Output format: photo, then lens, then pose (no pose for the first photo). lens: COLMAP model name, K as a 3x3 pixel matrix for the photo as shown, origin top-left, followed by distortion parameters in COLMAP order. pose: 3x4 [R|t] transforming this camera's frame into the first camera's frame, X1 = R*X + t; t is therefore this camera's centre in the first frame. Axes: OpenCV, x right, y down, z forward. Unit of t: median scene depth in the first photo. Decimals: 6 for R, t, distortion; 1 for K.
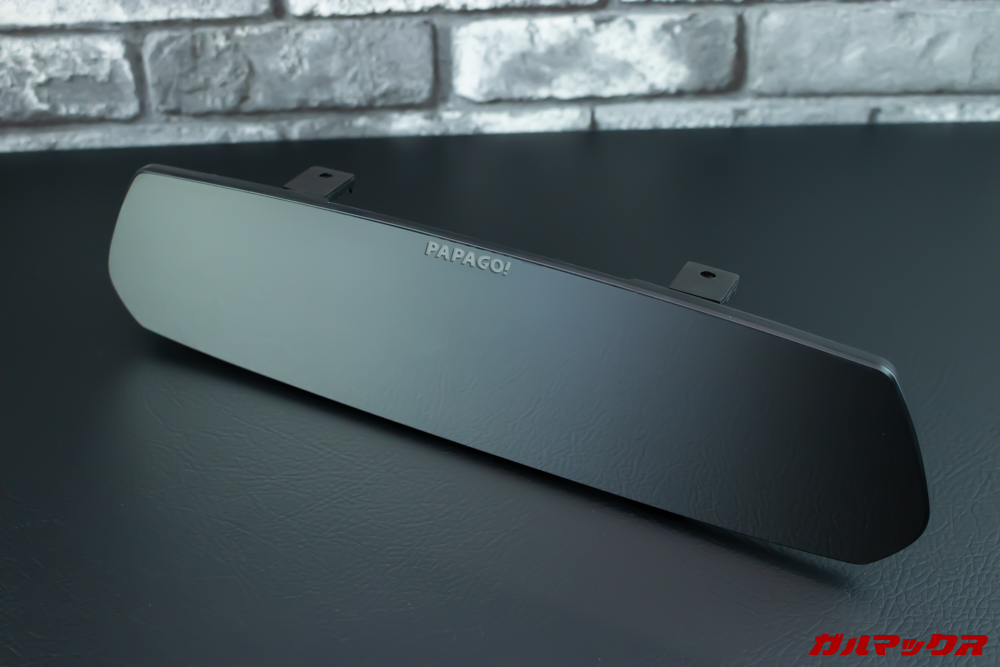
lens RADIAL K [[1207.5, 0, 499.4], [0, 1207.5, 335.1], [0, 0, 1]] dist [-0.212598, 0.000000]
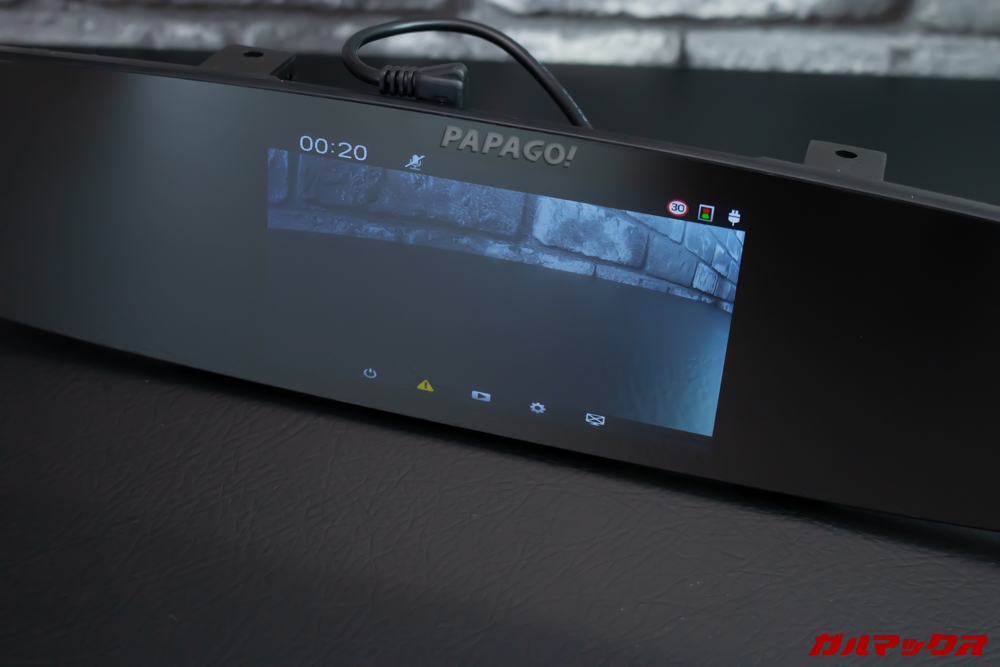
lens RADIAL K [[1628.4, 0, 499.5], [0, 1628.4, 333.0], [0, 0, 1]] dist [-0.012269, 0.000000]
pose [[0.980585, 0.172863, -0.092586, 0.117178], [-0.182220, 0.977688, -0.104509, 0.110750], [0.072454, 0.119351, 0.990205, -0.840045]]
